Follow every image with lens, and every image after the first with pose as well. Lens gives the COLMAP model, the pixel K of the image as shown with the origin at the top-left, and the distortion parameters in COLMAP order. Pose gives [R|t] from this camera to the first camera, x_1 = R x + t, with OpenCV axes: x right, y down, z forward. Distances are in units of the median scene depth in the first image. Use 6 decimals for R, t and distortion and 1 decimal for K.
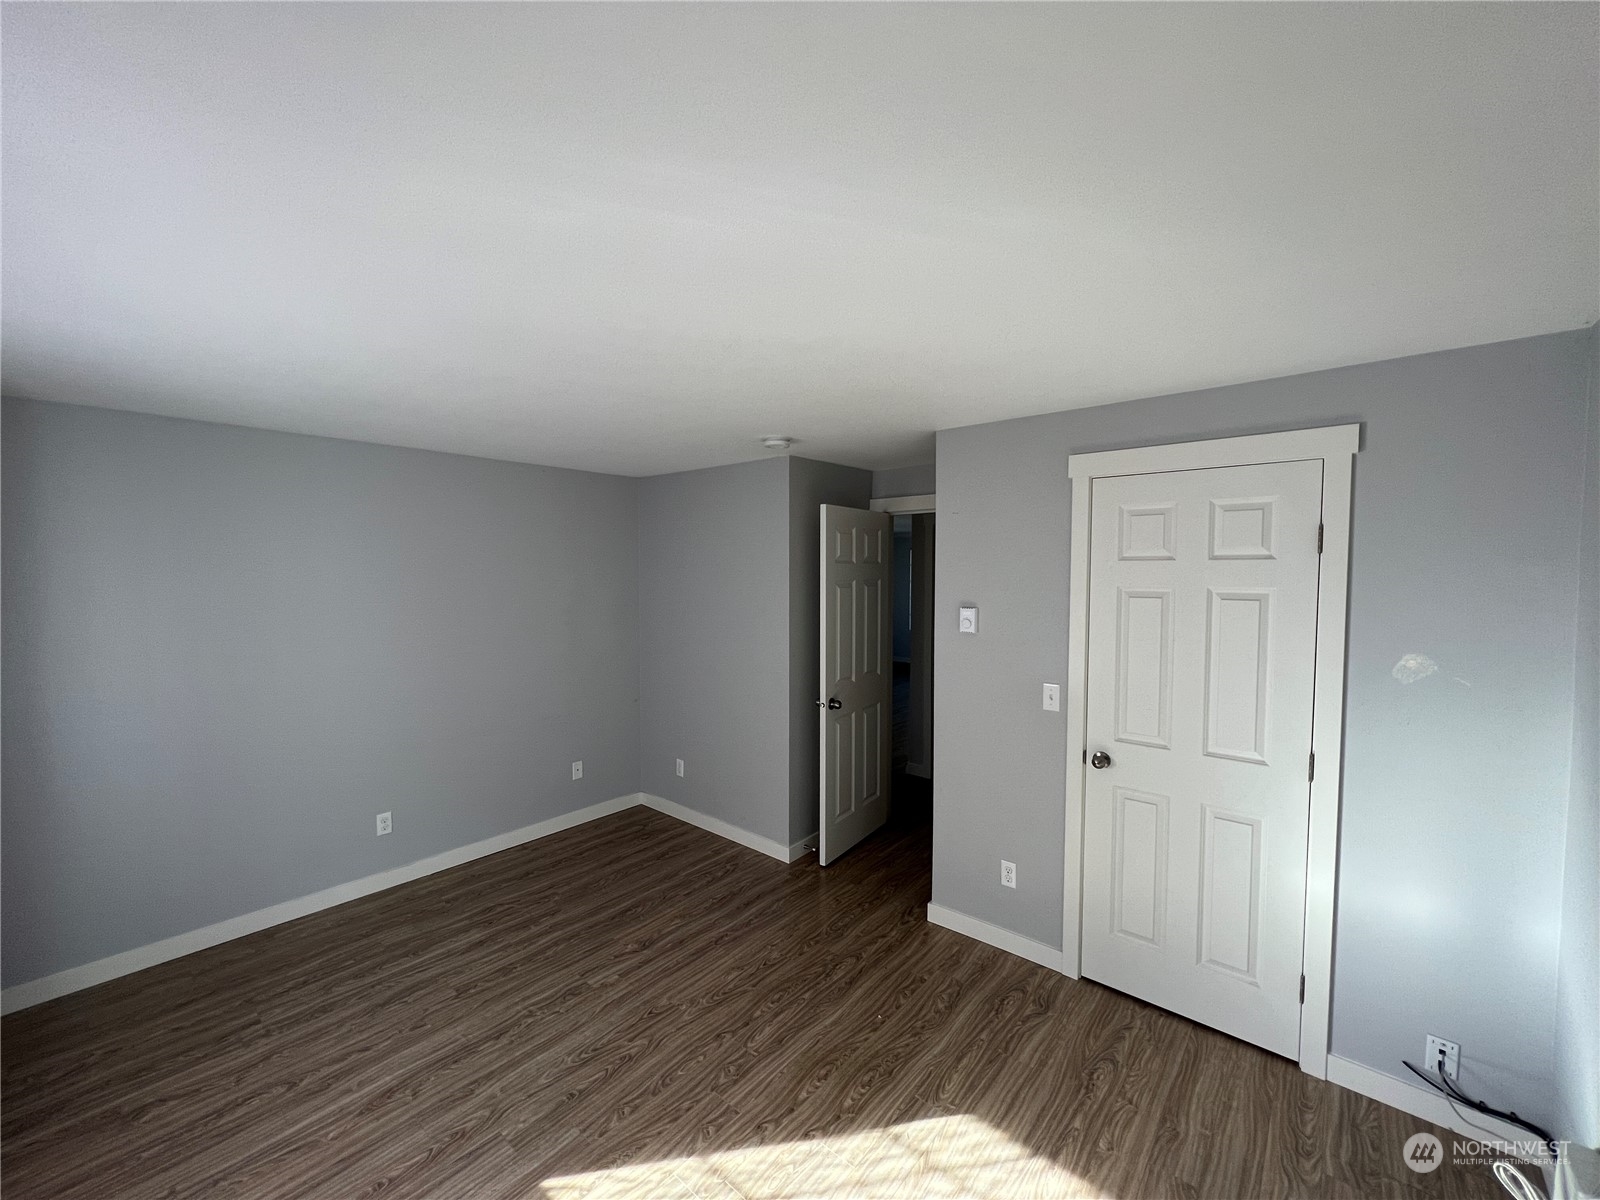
lens RADIAL K [[640.1, 0, 799.6], [0, 640.1, 596.3], [0, 0, 1]] dist [0.001944, 0.000006]
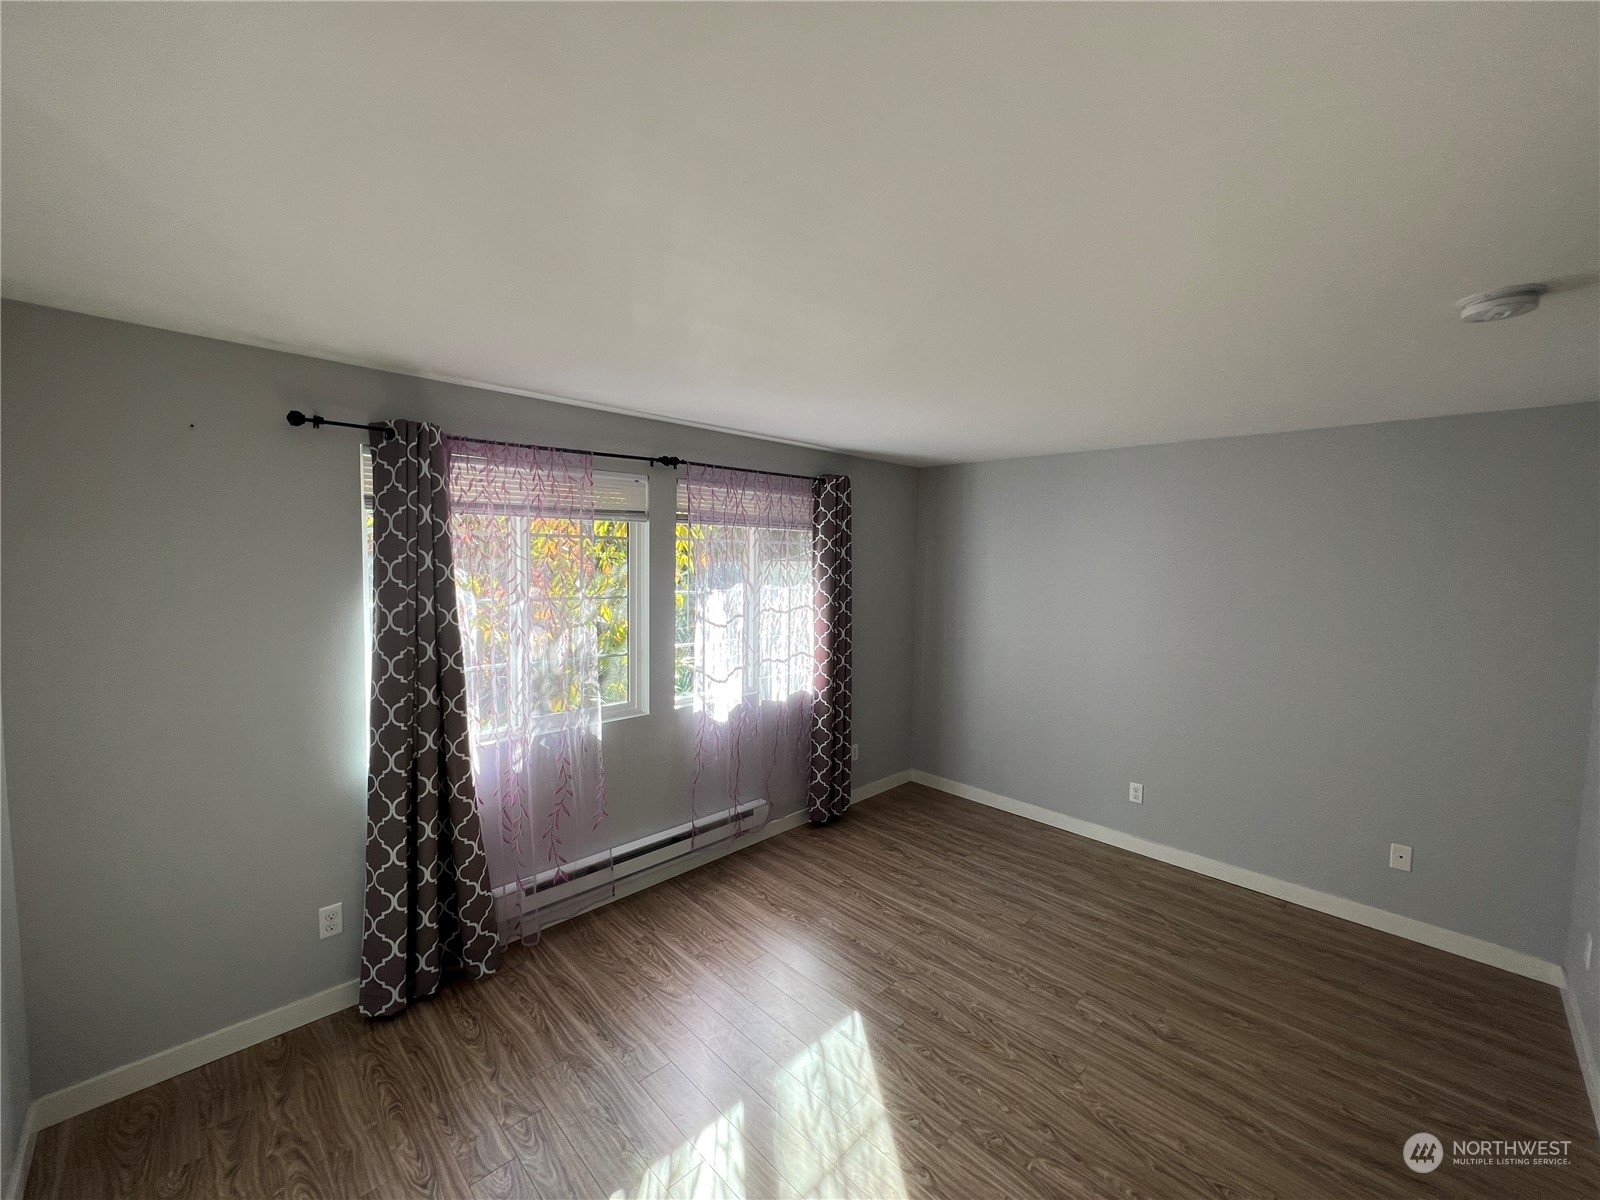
lens RADIAL K [[640.1, 0, 797.5], [0, 640.1, 596.7], [0, 0, 1]] dist [0.001944, 0.000006]
pose [[-0.084196, 0.063395, -0.994431, 0.653437], [-0.057490, 0.996003, 0.068363, -0.030345], [0.994789, 0.062925, -0.080214, 0.678646]]
